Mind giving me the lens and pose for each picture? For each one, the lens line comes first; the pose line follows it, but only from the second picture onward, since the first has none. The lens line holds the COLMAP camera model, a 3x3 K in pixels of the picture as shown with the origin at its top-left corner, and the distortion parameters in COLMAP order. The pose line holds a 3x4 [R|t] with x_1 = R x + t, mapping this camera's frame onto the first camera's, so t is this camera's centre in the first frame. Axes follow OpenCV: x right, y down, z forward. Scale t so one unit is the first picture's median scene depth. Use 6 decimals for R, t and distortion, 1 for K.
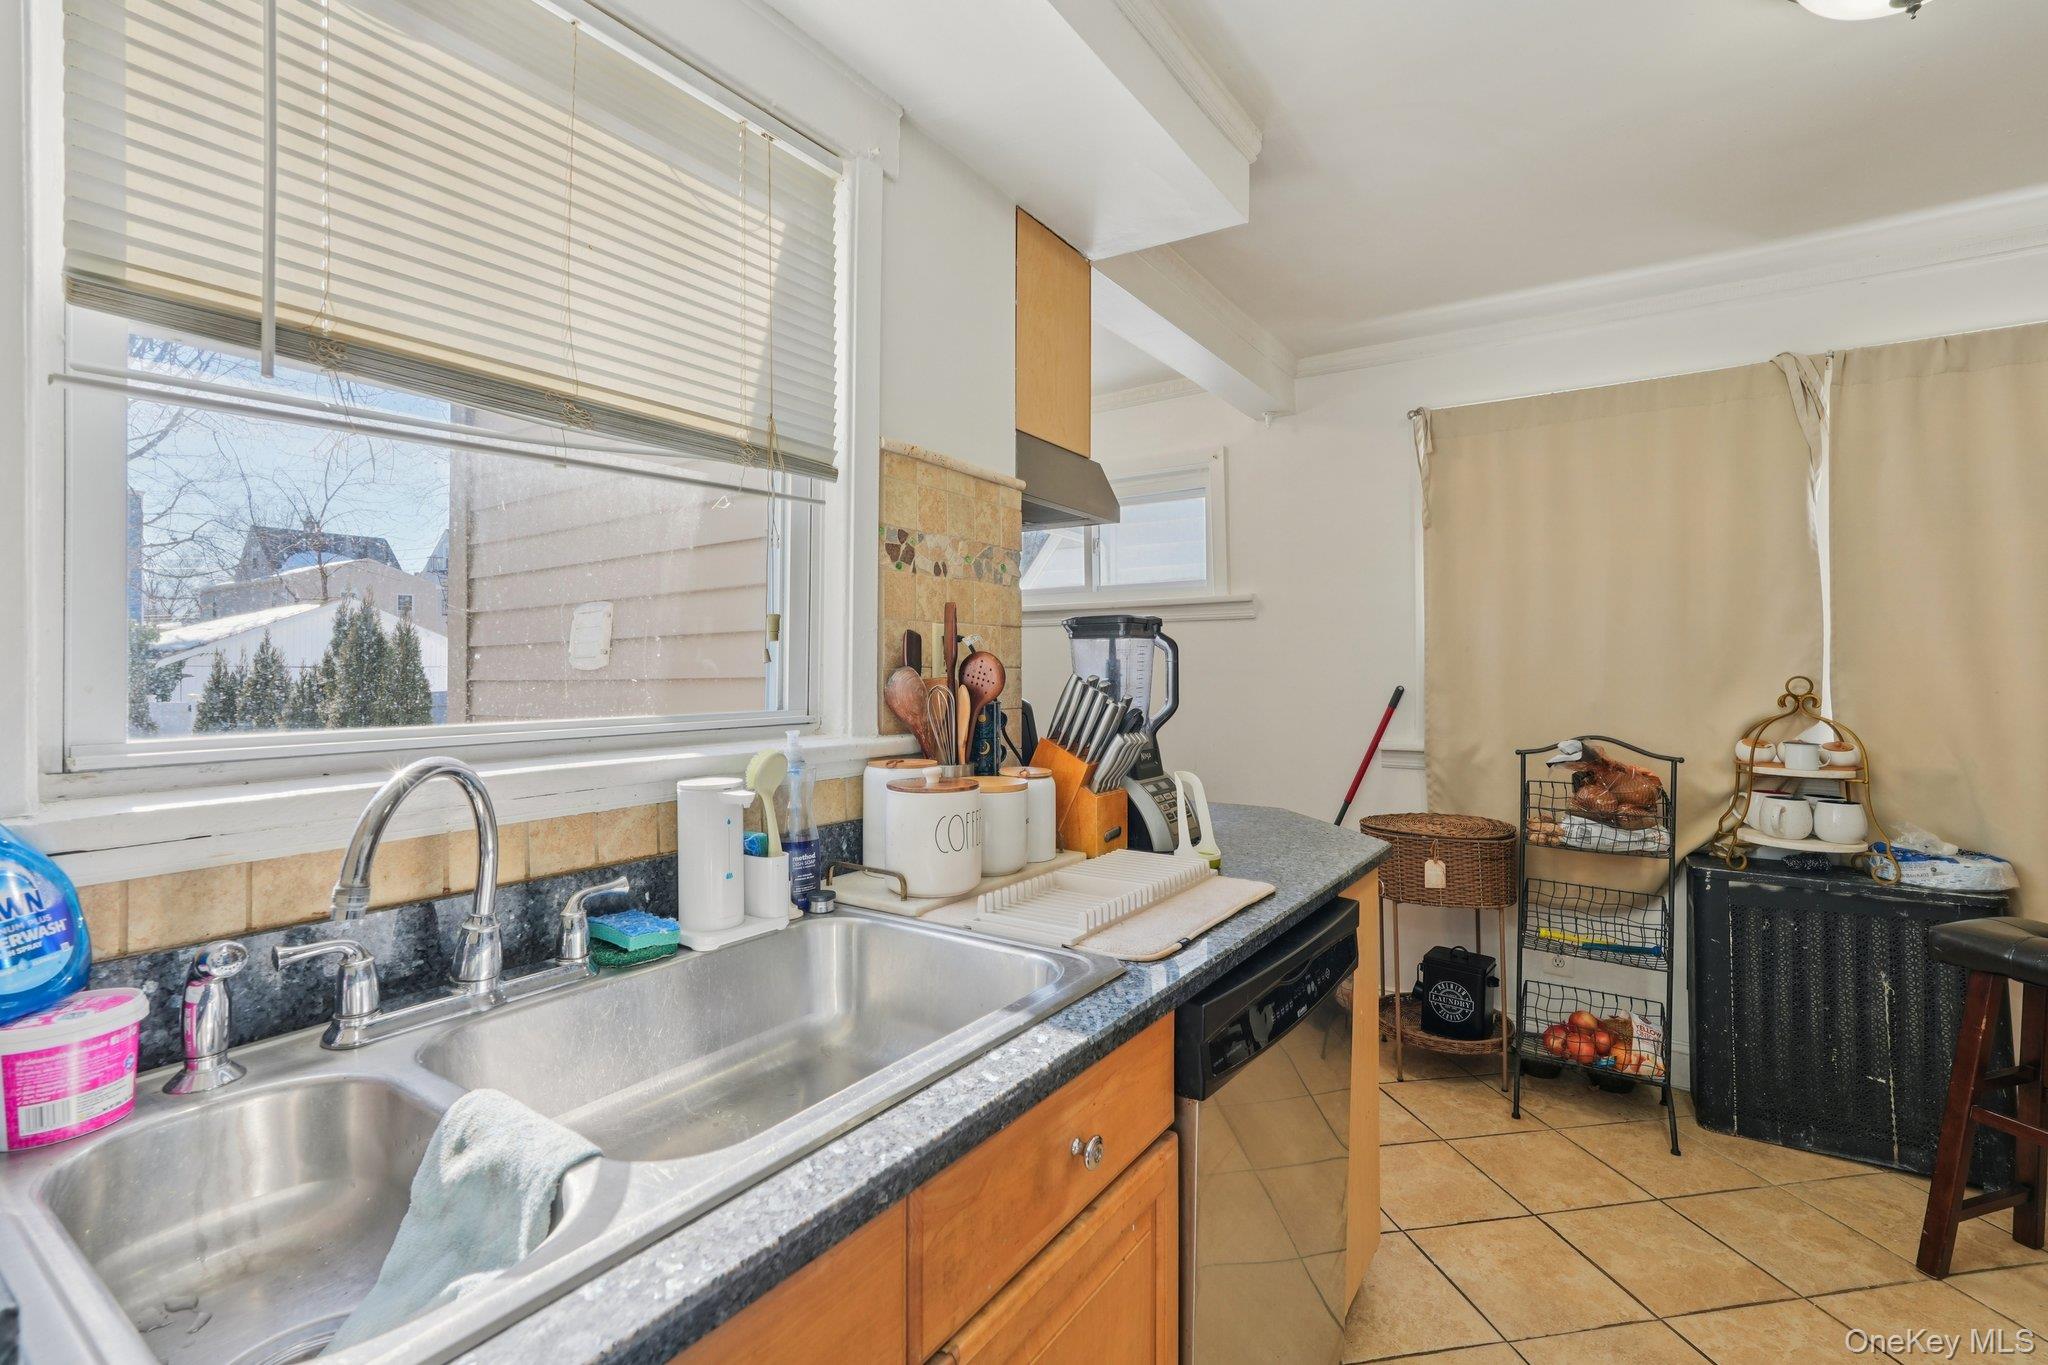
lens RADIAL K [[912.7, 0, 1024.0], [0, 912.7, 682.5], [0, 0, 1]] dist [-0.000858, 0.000664]
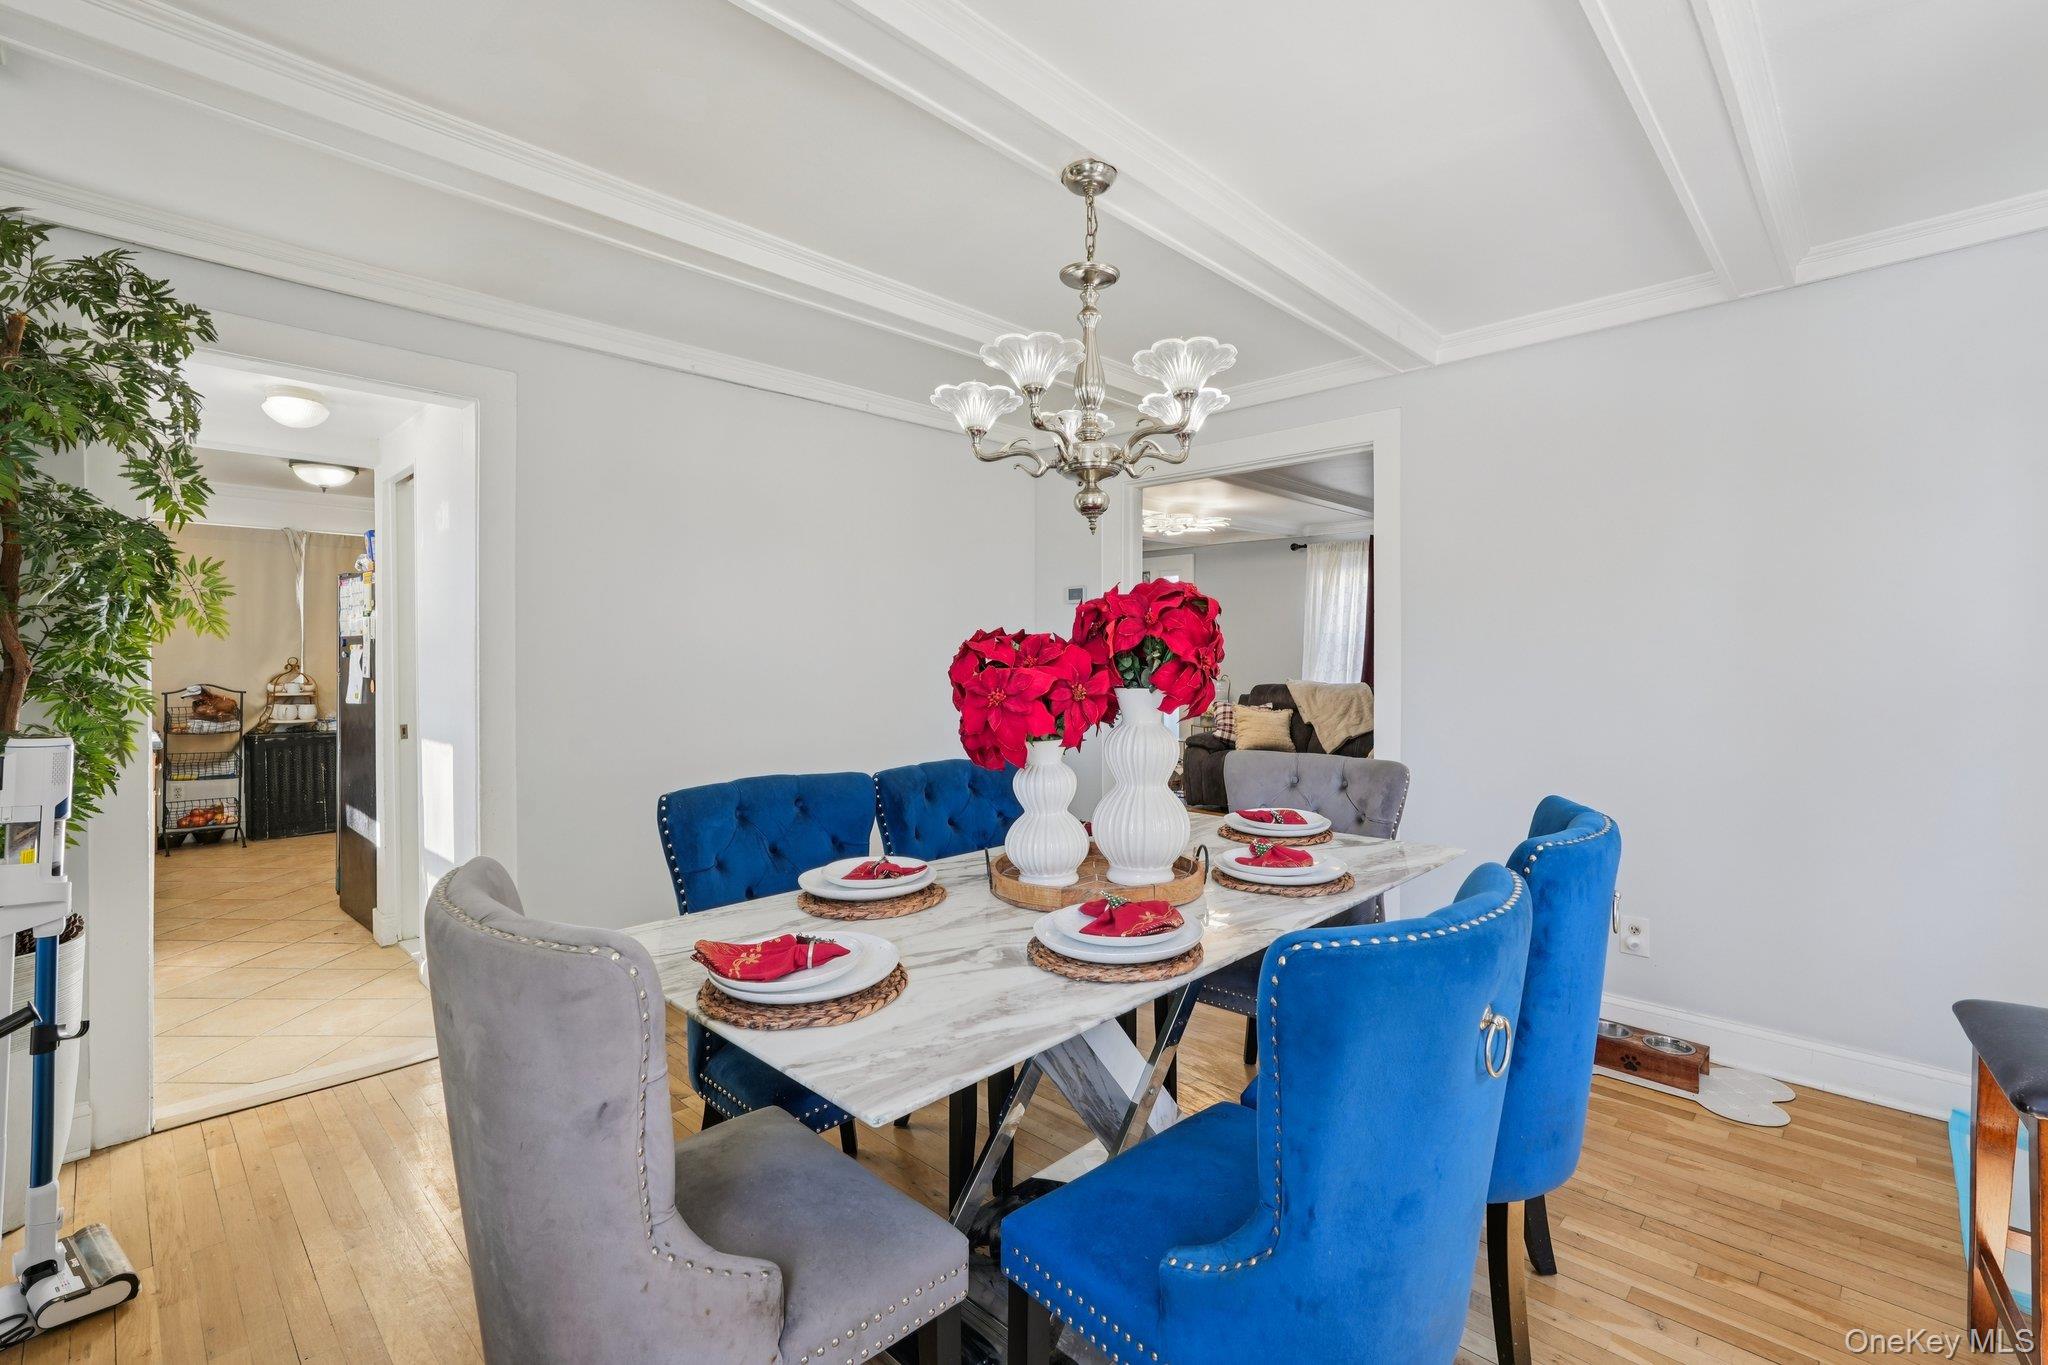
lens RADIAL K [[896.3, 0, 1023.2], [0, 896.3, 651.8], [0, 0, 1]] dist [-0.001267, -0.000041]
pose [[0.180934, -0.001826, 0.983493, -1.260470], [-0.003785, 0.999990, 0.002553, -0.036811], [-0.983488, -0.004185, 0.180926, -1.481828]]
